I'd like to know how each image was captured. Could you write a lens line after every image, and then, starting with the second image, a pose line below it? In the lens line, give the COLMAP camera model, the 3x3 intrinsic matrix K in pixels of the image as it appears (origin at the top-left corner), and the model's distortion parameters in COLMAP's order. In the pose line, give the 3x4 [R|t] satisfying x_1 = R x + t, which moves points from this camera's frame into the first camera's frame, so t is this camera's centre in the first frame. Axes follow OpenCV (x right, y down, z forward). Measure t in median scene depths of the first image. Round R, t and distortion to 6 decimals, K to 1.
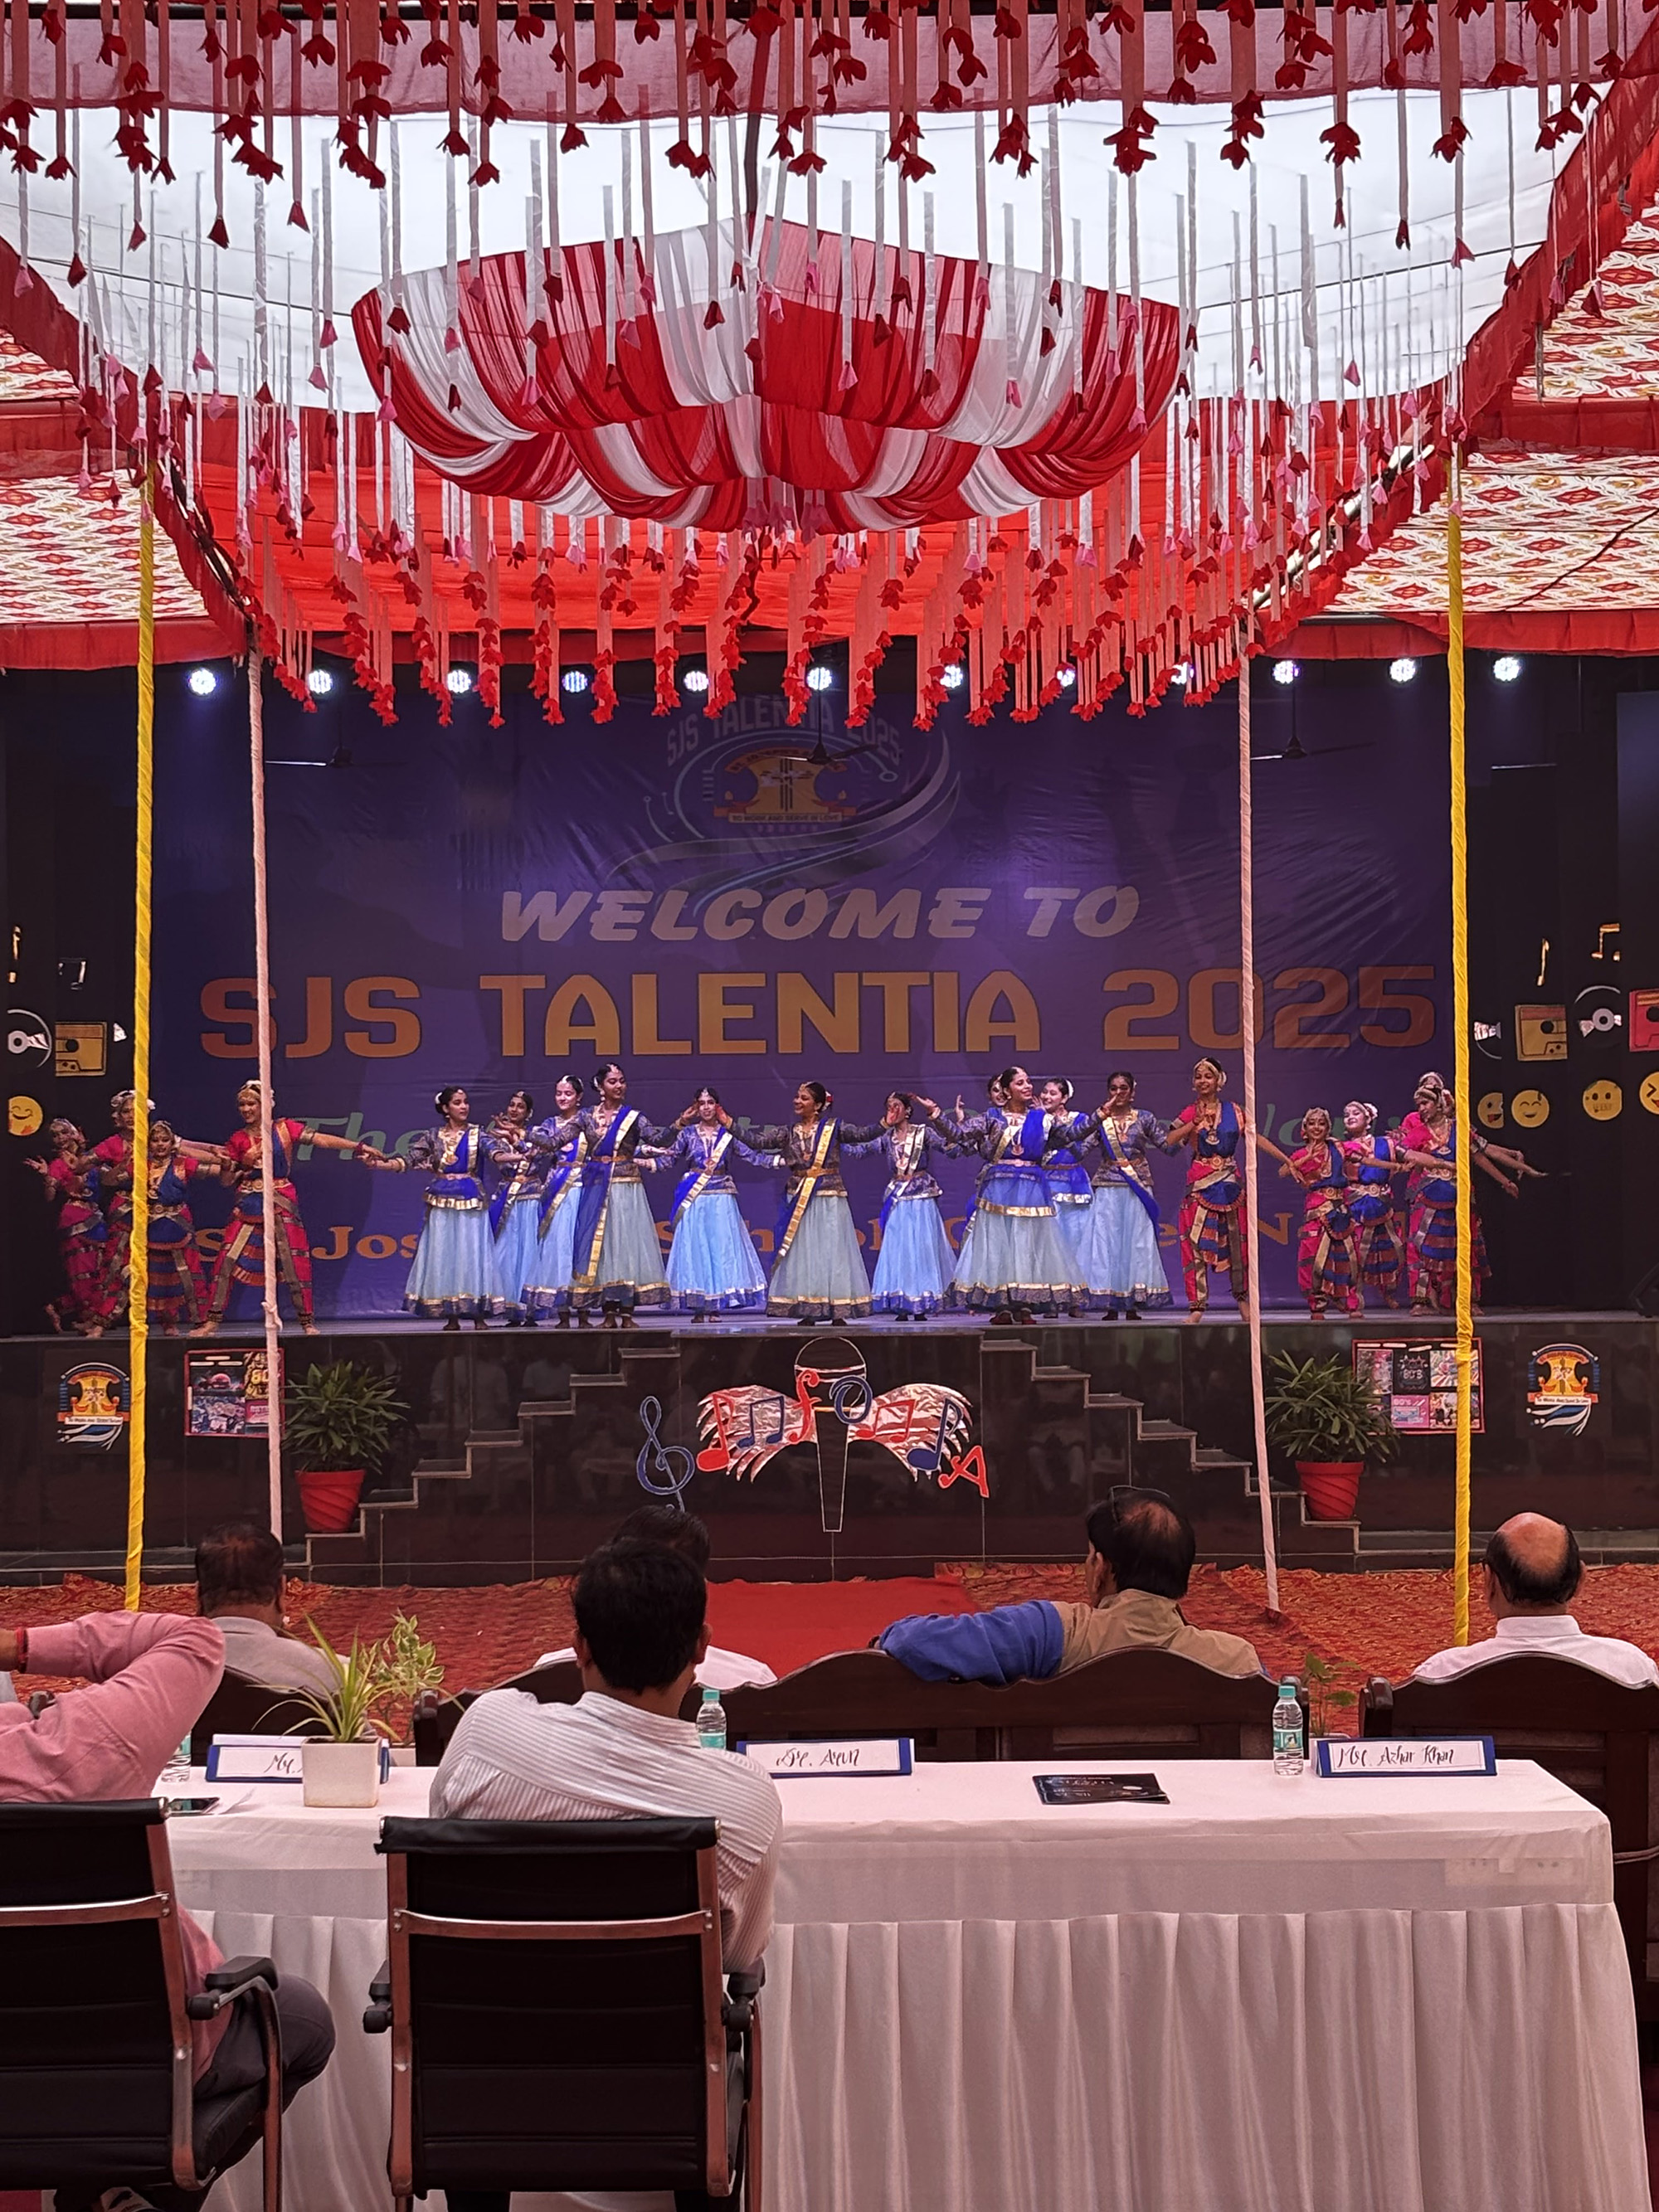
lens RADIAL K [[4108.6, 0, 834.8], [0, 4108.6, 1114.1], [0, 0, 1]] dist [0.198191, -0.399843]
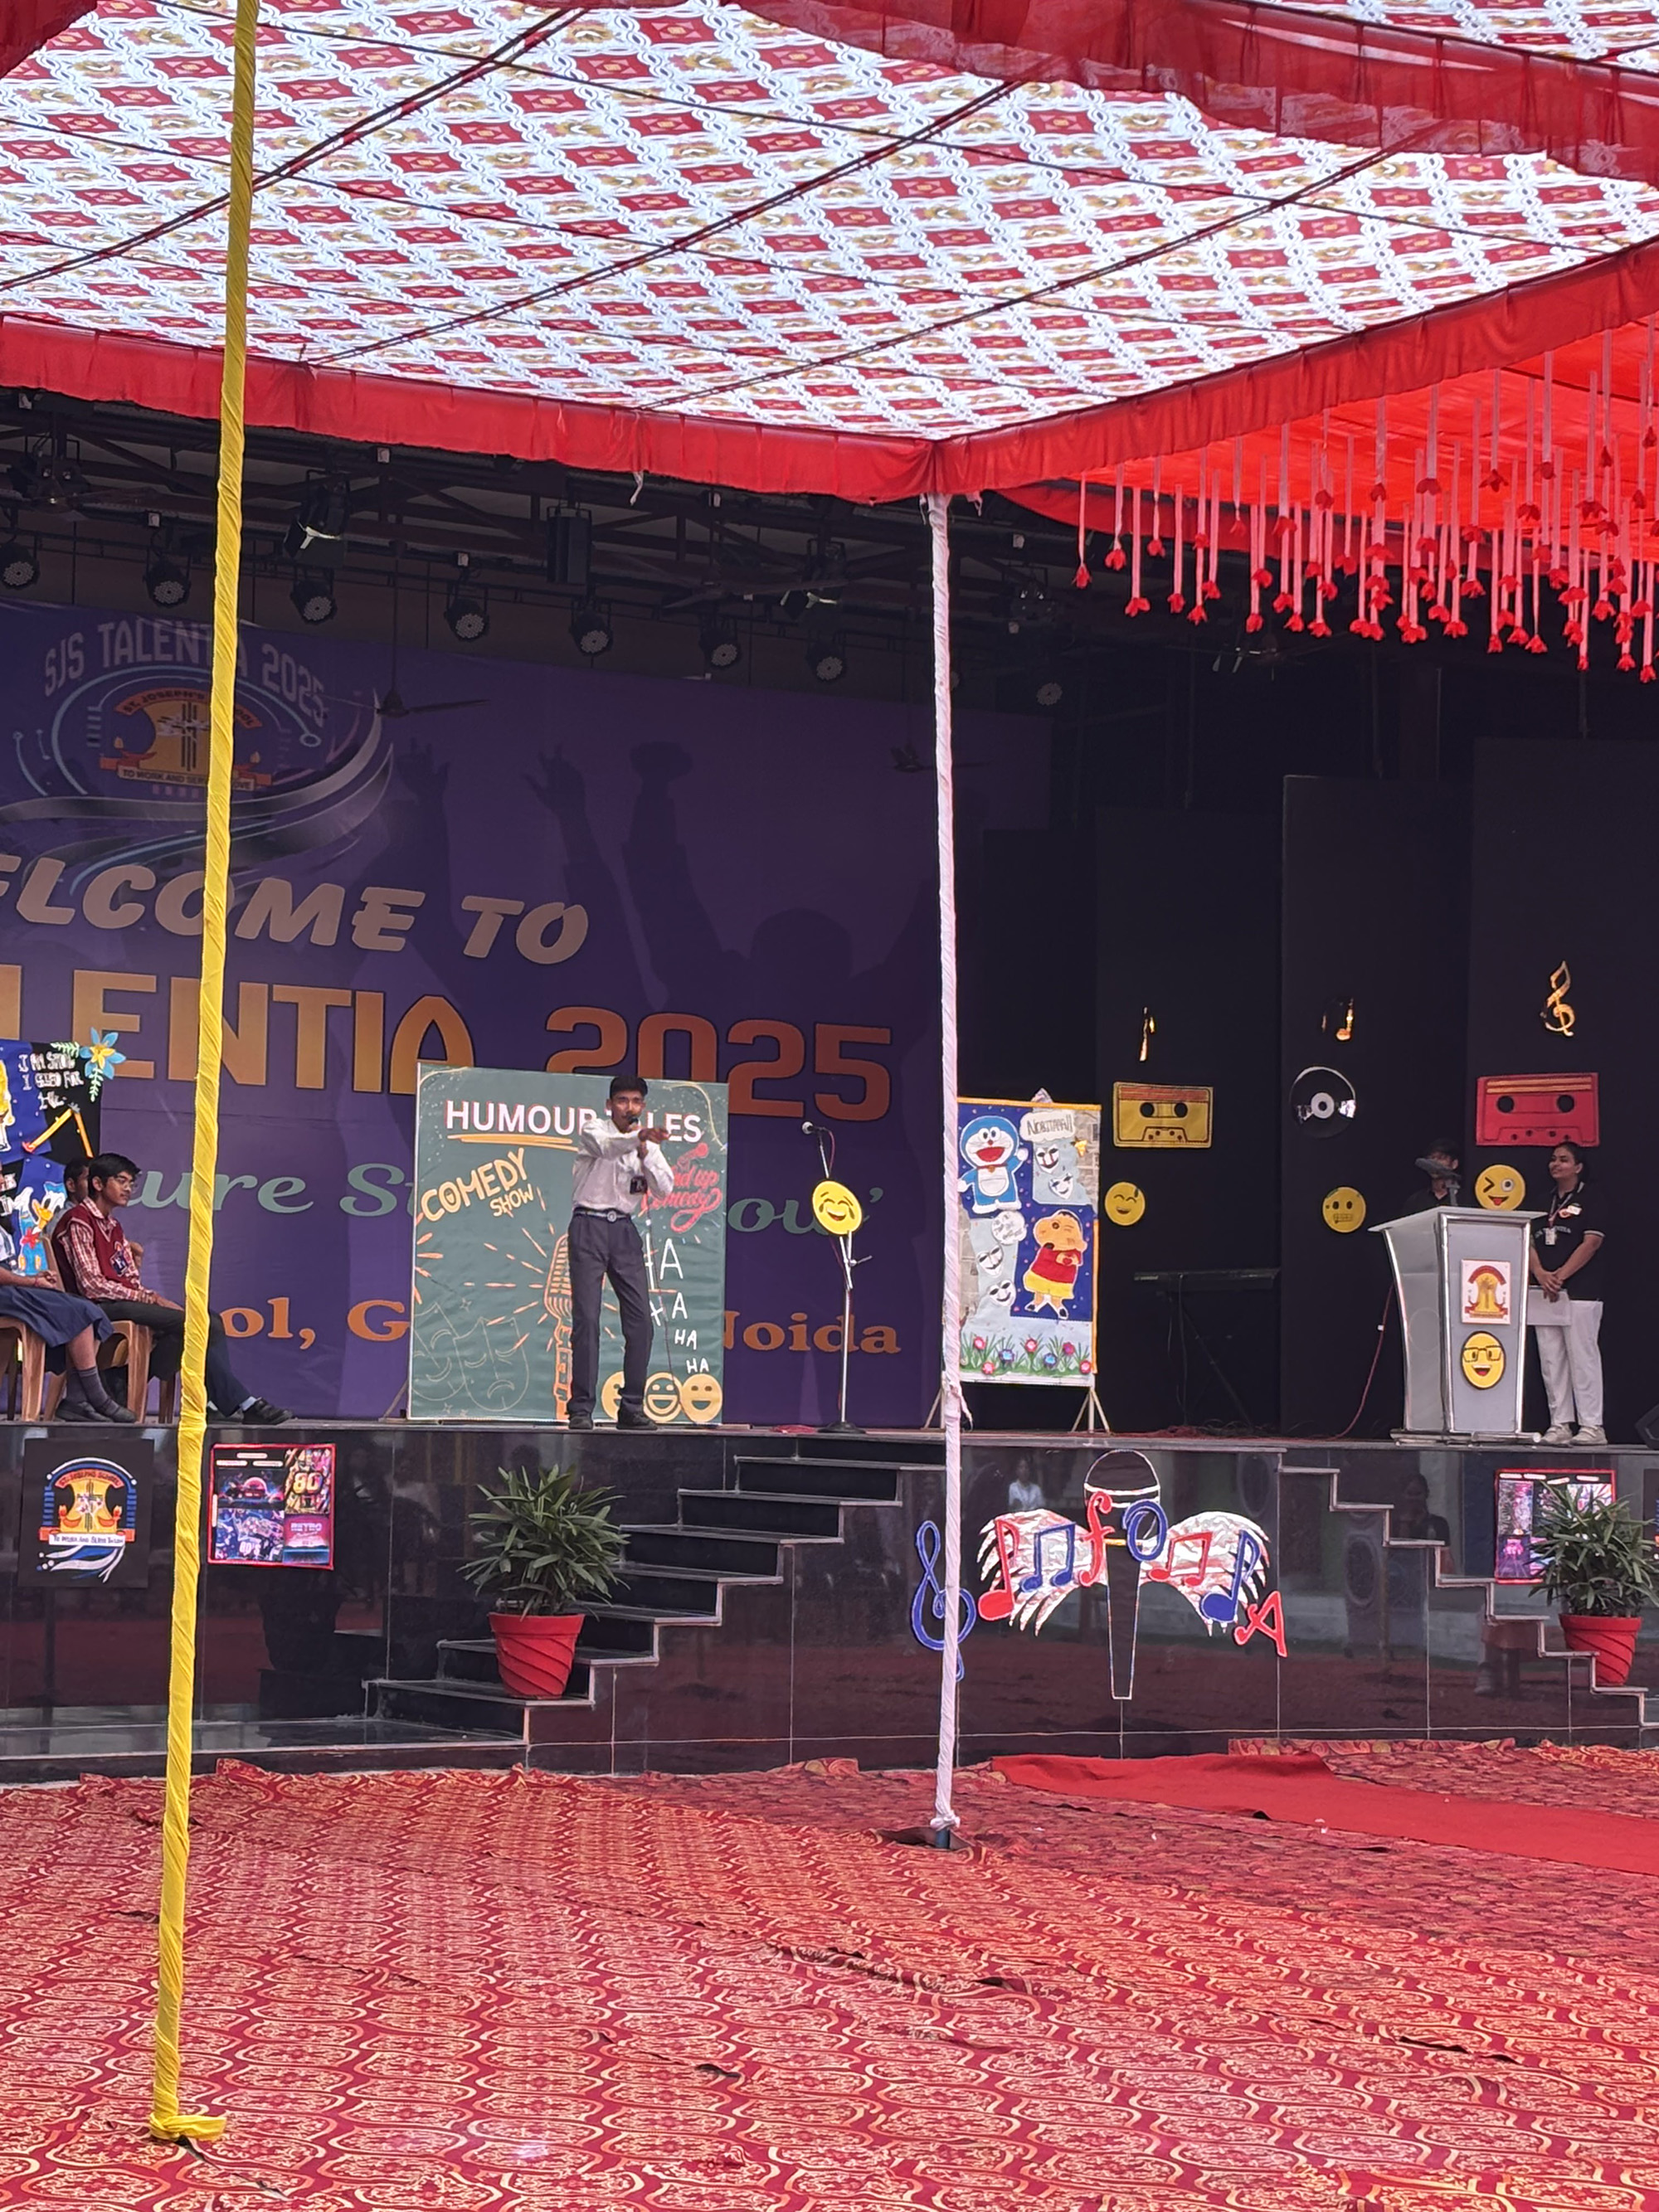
lens RADIAL K [[4568.0, 0, 829.5], [0, 4568.0, 1106.0], [0, 0, 1]] dist [0.189034, -0.099268]
pose [[0.867026, 0.063318, 0.494223, -0.461330], [-0.050799, 0.997957, -0.038736, 0.024204], [-0.495667, 0.008479, 0.868472, 0.255821]]
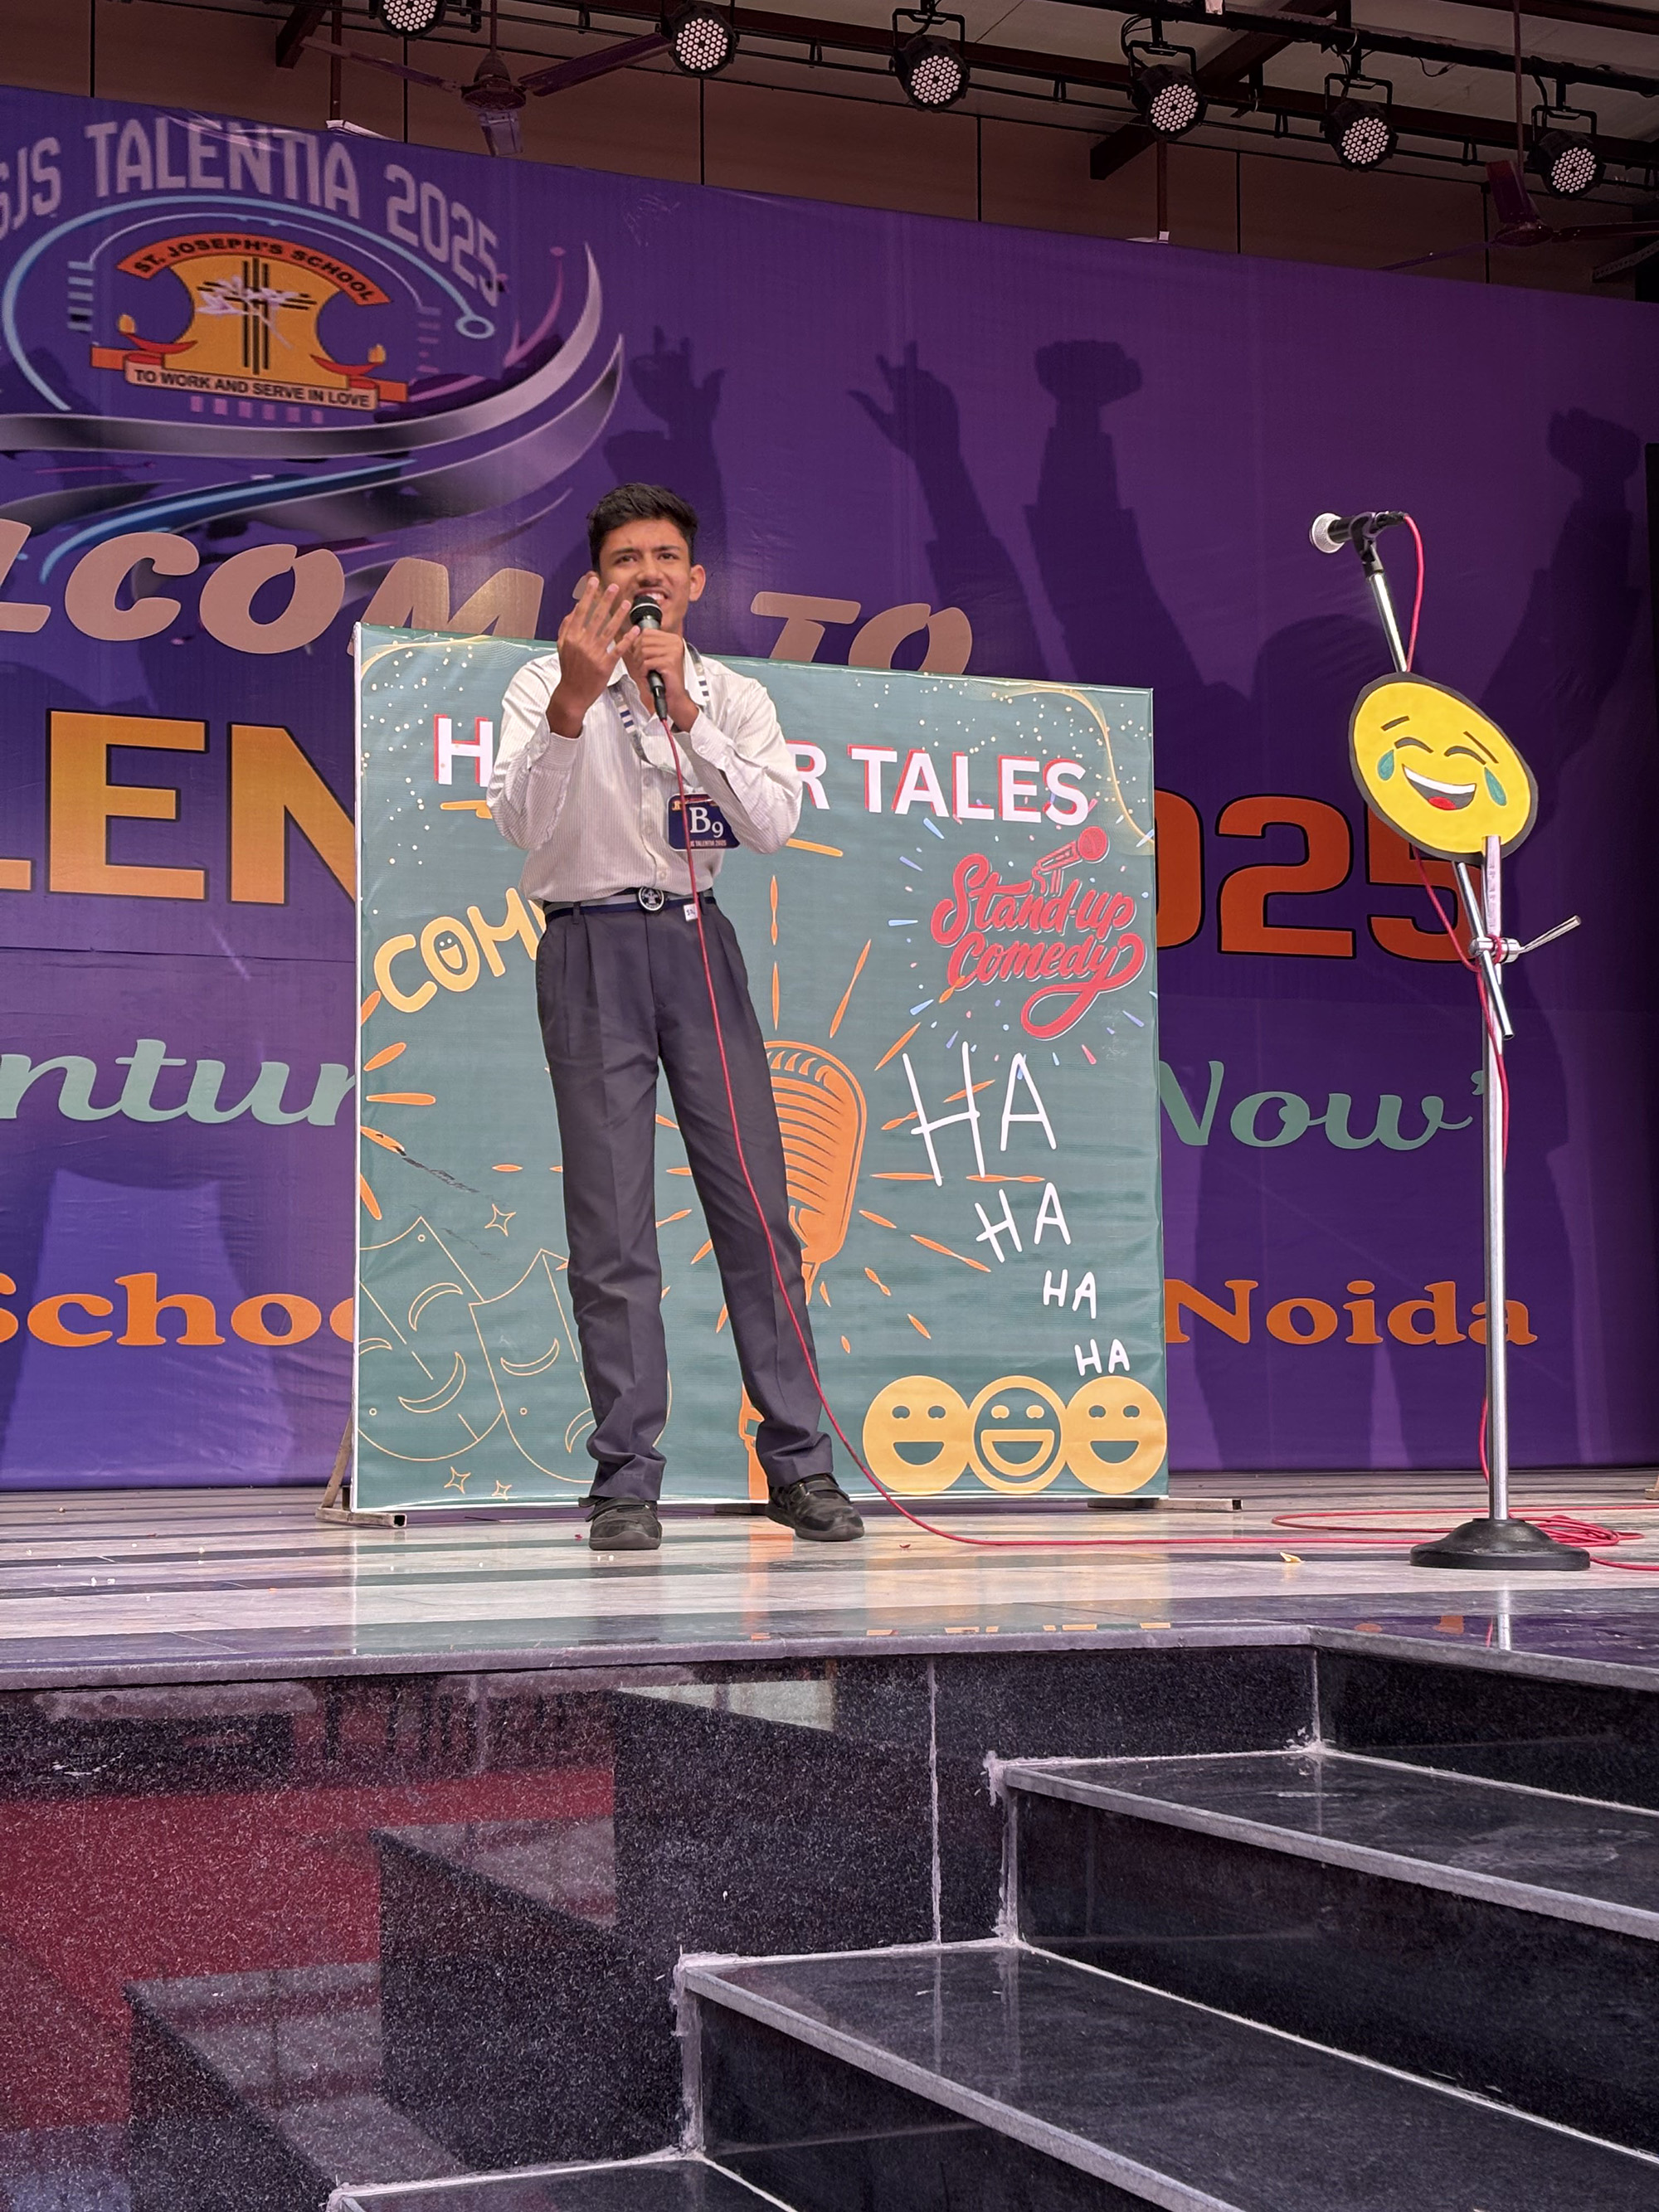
lens RADIAL K [[3320.6, 0, 831.7], [0, 3320.6, 1107.1], [0, 0, 1]] dist [0.228061, -0.901556]
pose [[0.938997, 0.037672, 0.341857, -0.105149], [-0.016716, 0.997807, -0.064040, 0.041290], [-0.343520, 0.054419, 0.937567, 0.881356]]
